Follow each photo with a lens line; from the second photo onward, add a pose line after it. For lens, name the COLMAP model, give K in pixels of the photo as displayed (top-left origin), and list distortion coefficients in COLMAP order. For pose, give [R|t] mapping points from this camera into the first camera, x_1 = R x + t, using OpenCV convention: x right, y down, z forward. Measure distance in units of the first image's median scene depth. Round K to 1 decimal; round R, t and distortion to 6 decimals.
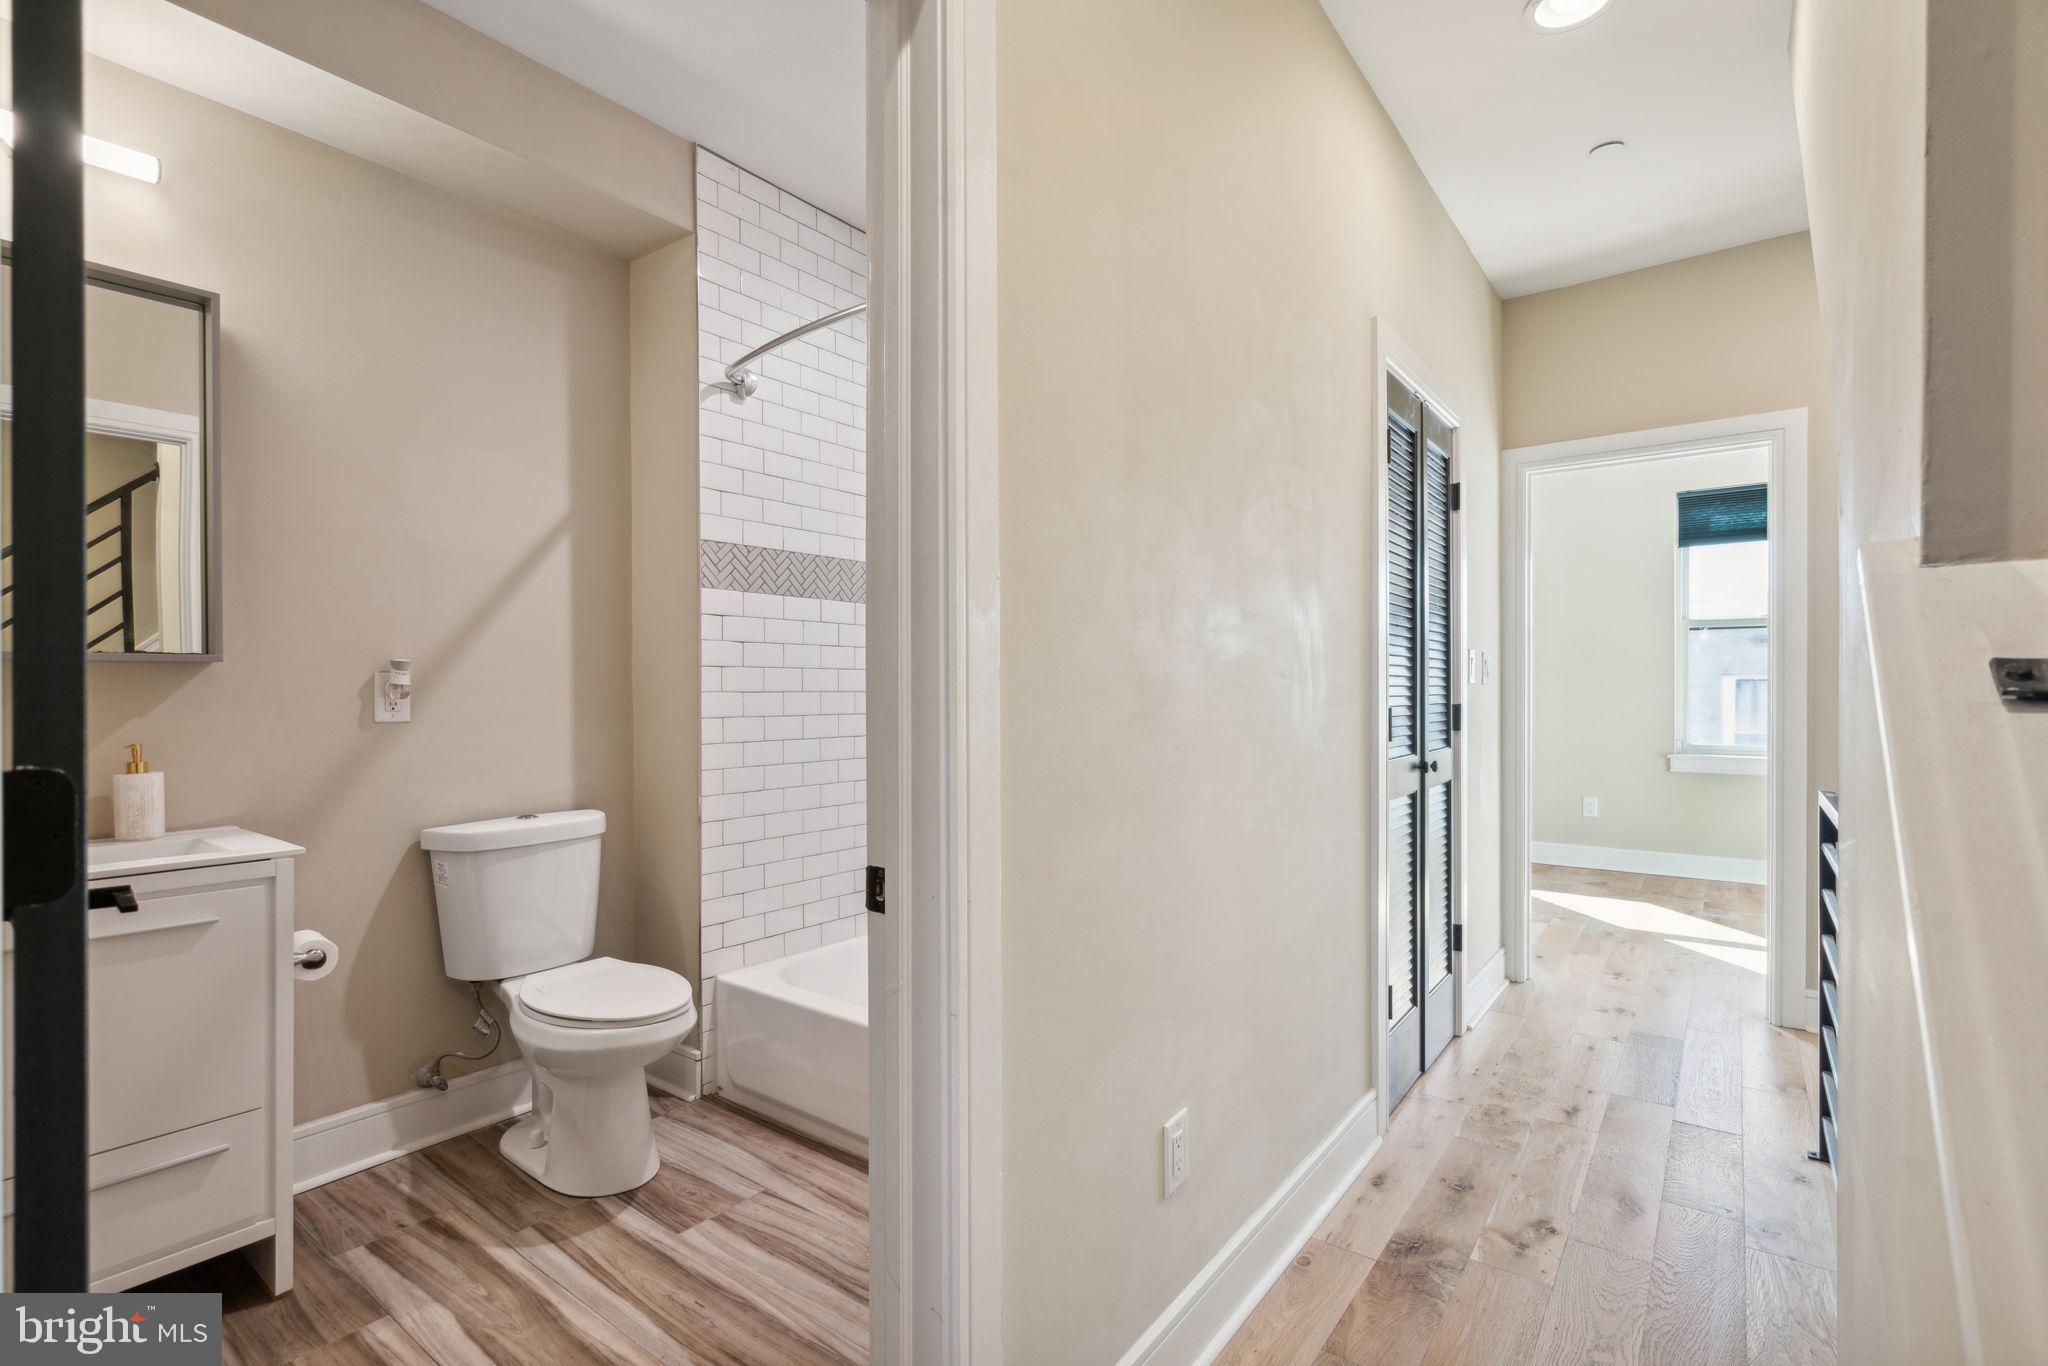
lens RADIAL K [[949.9, 0, 1017.2], [0, 949.9, 693.4], [0, 0, 1]] dist [-0.010667, 0.003334]
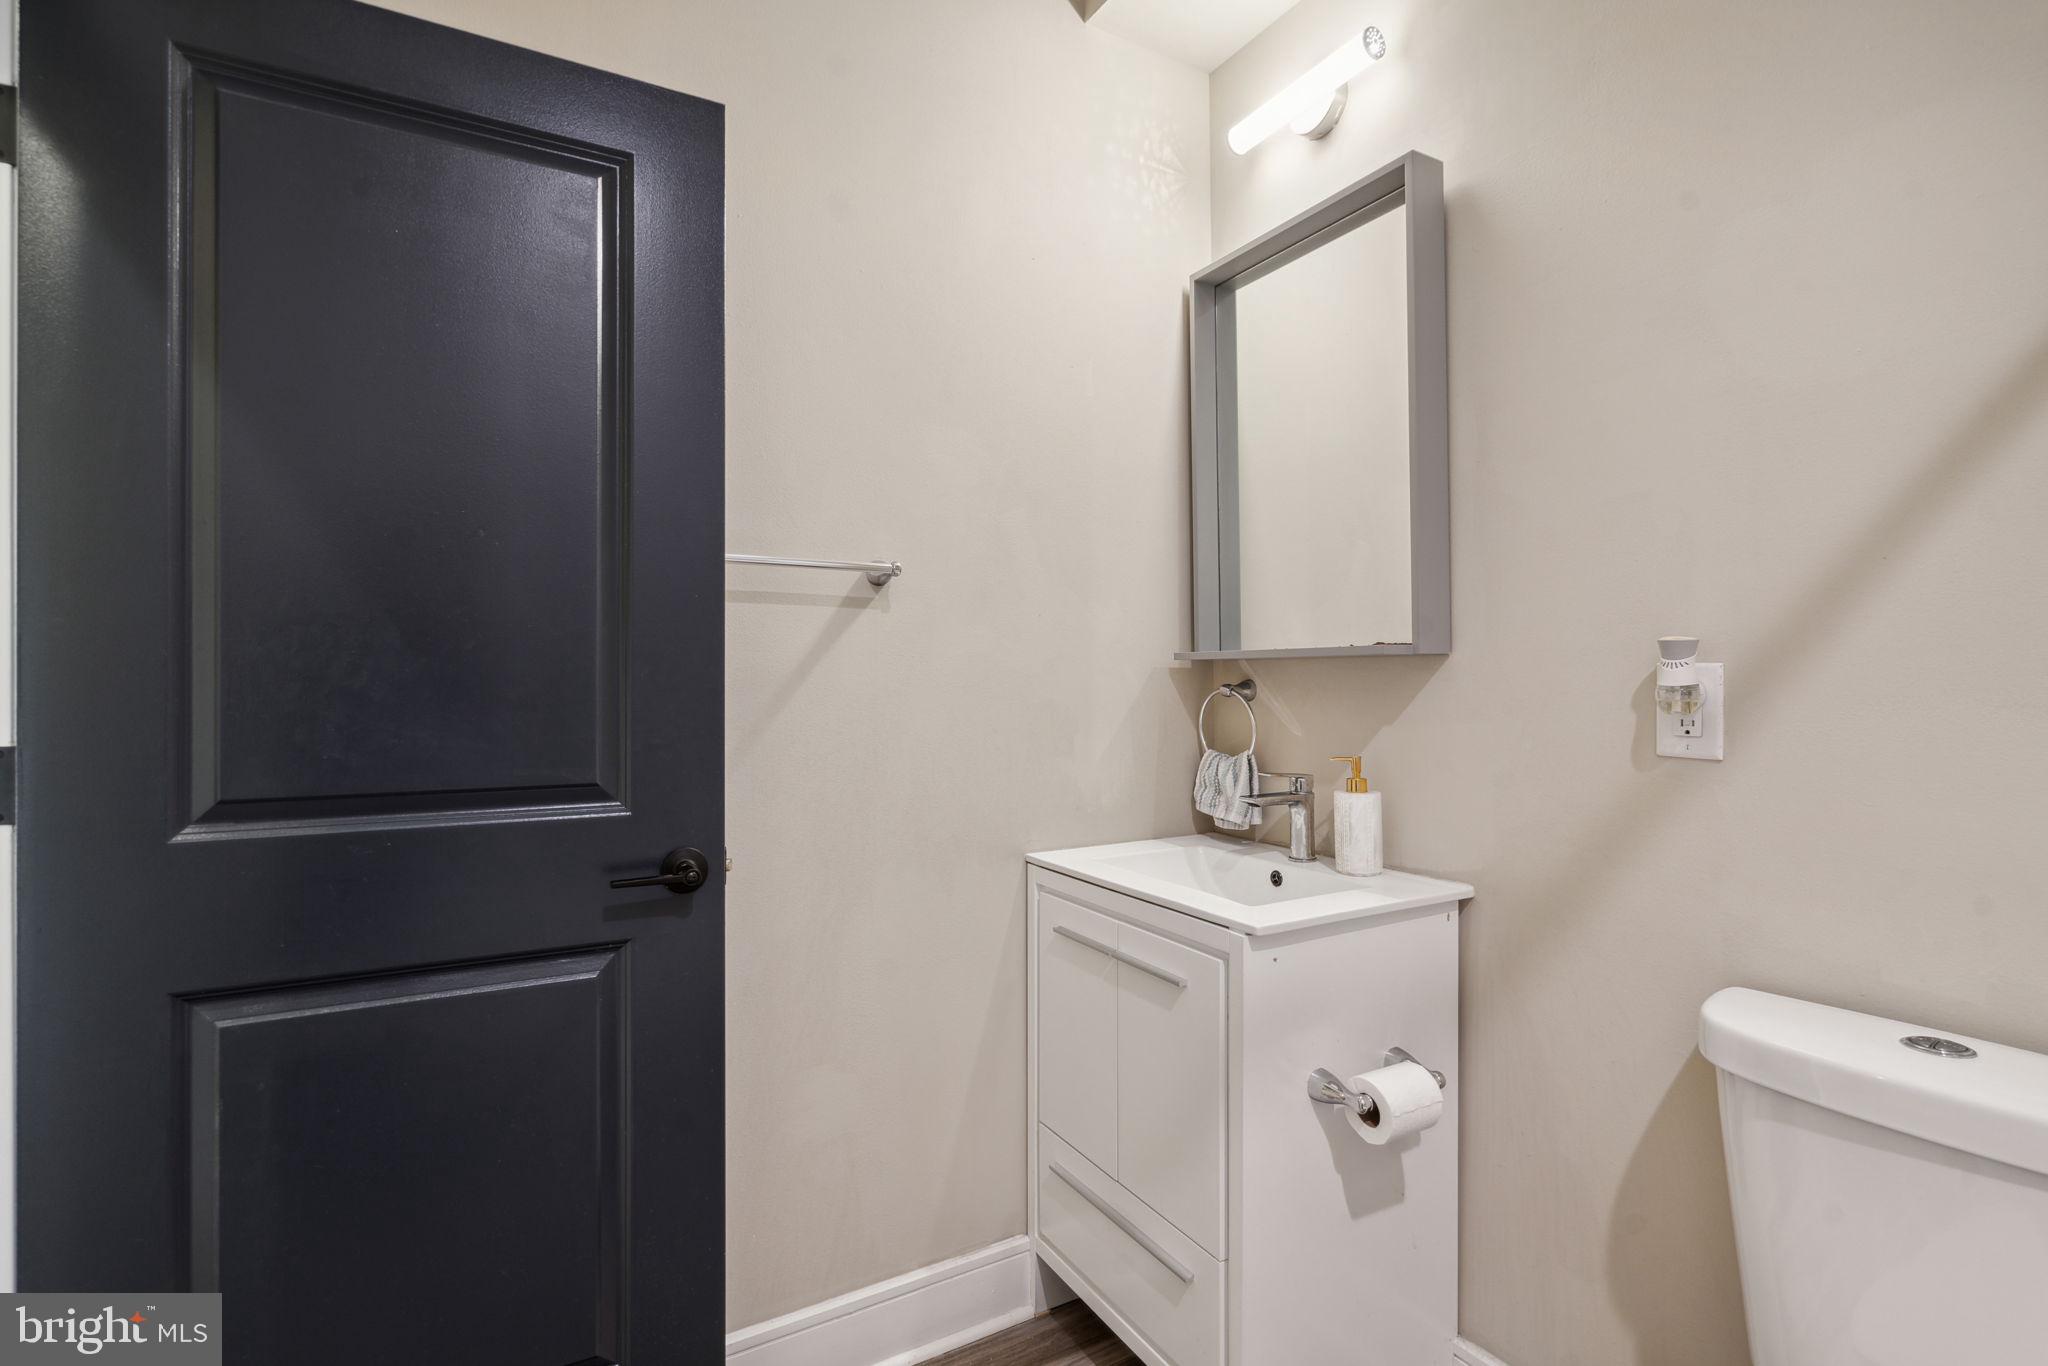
lens RADIAL K [[949.9, 0, 1020.4], [0, 949.9, 686.1], [0, 0, 1]] dist [-0.010667, 0.003334]
pose [[-0.387959, 0.010098, -0.921621, -0.044934], [-0.001502, 0.999932, 0.011588, -0.014188], [0.921675, 0.005880, -0.387918, 0.834703]]
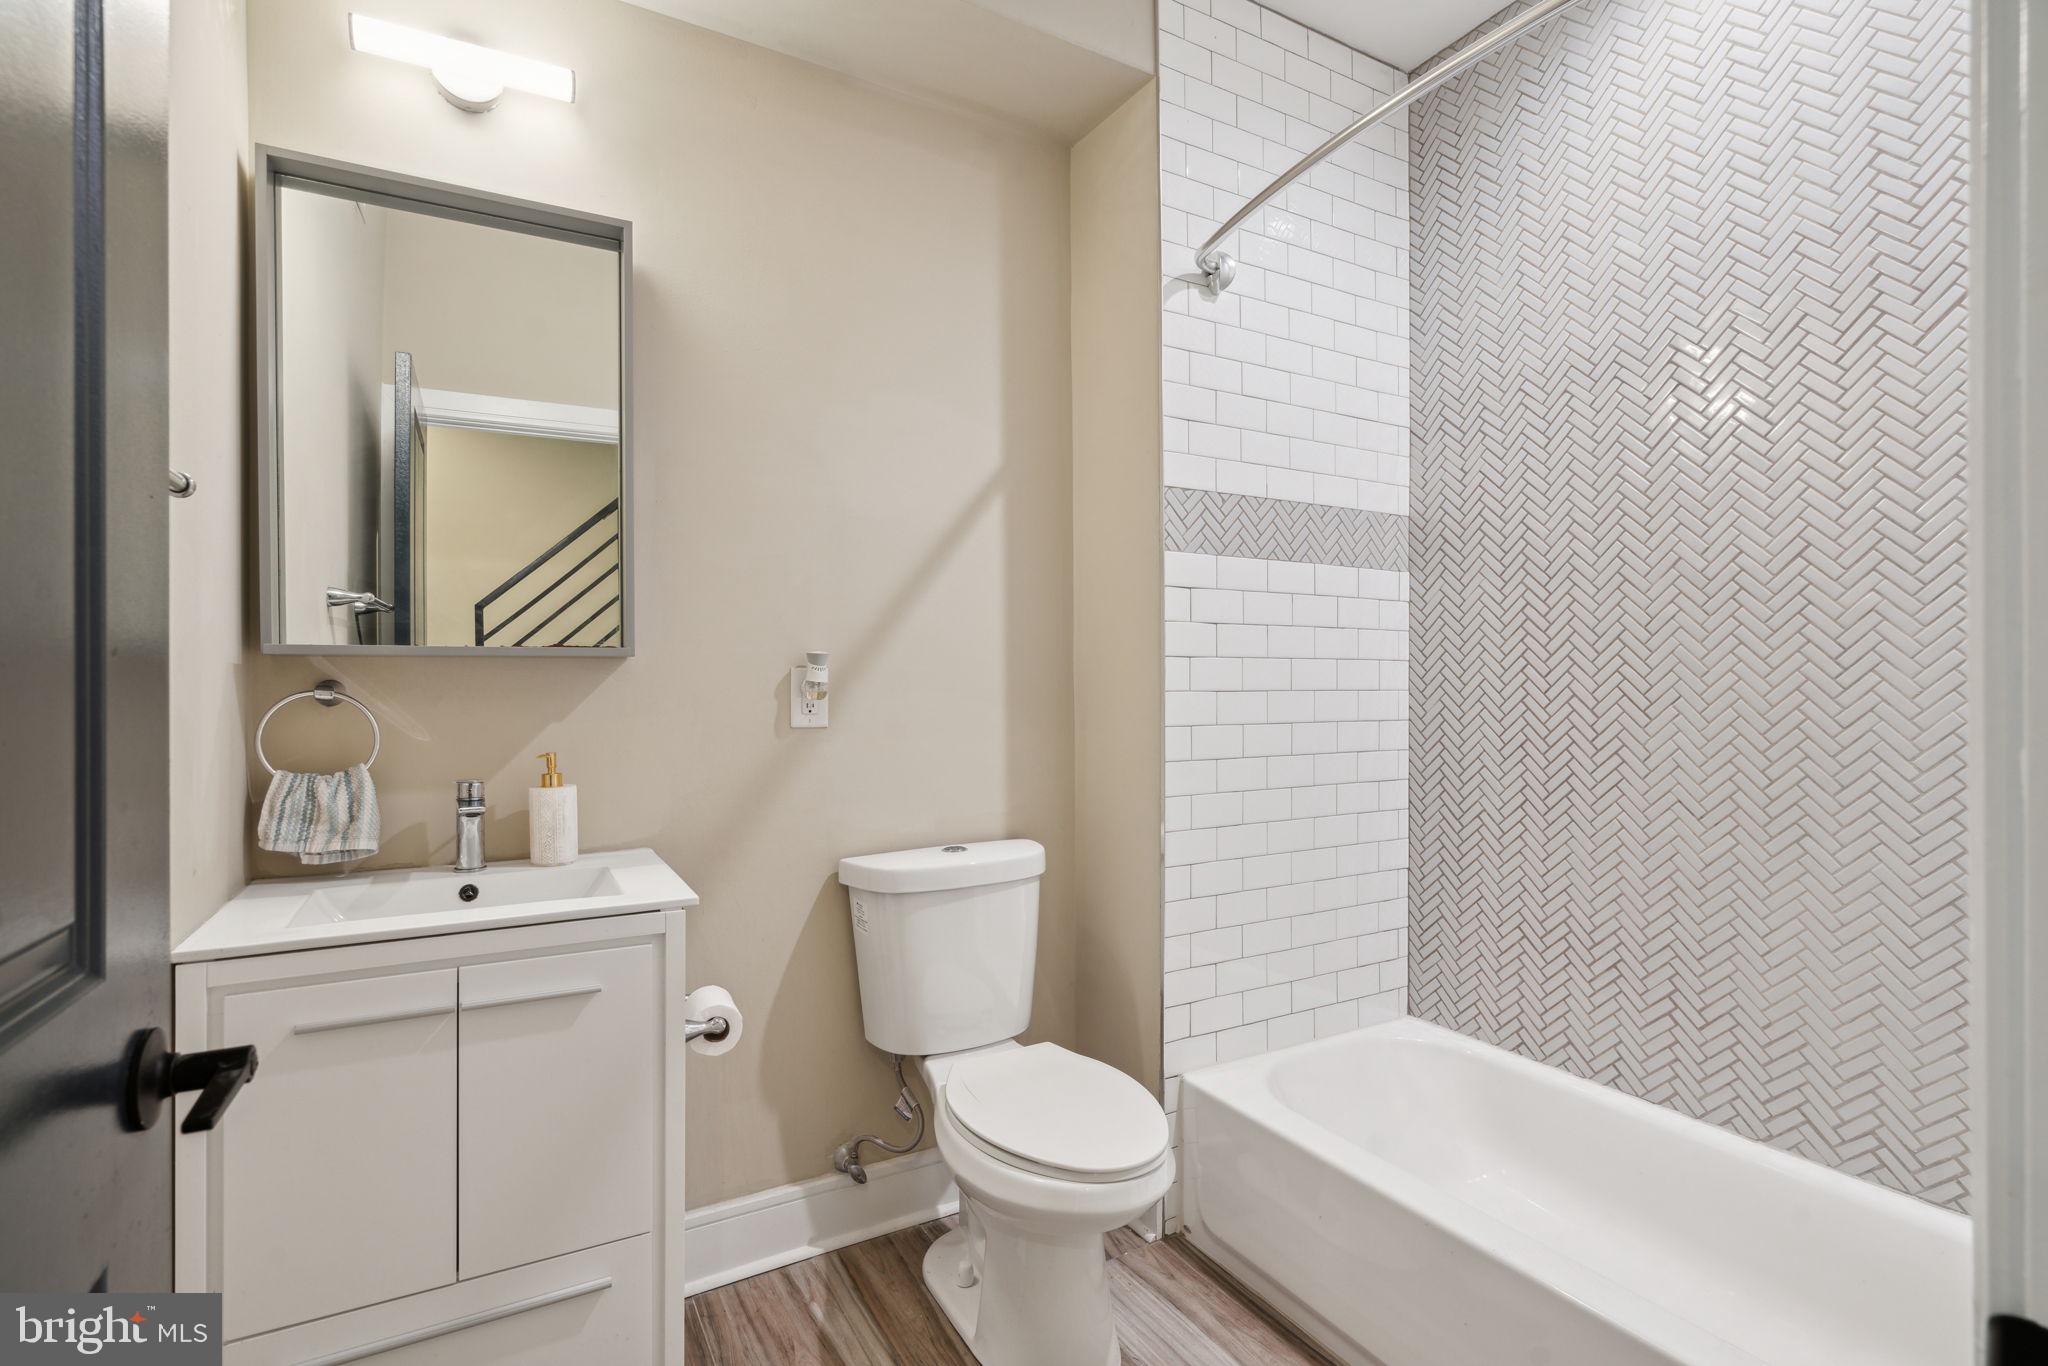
lens RADIAL K [[949.9, 0, 1012.2], [0, 949.9, 685.2], [0, 0, 1]] dist [-0.010667, 0.003334]
pose [[0.916401, 0.002148, -0.400255, -0.159733], [-0.001555, 0.999997, 0.001807, -0.008297], [0.400258, -0.001034, 0.916402, 0.298610]]
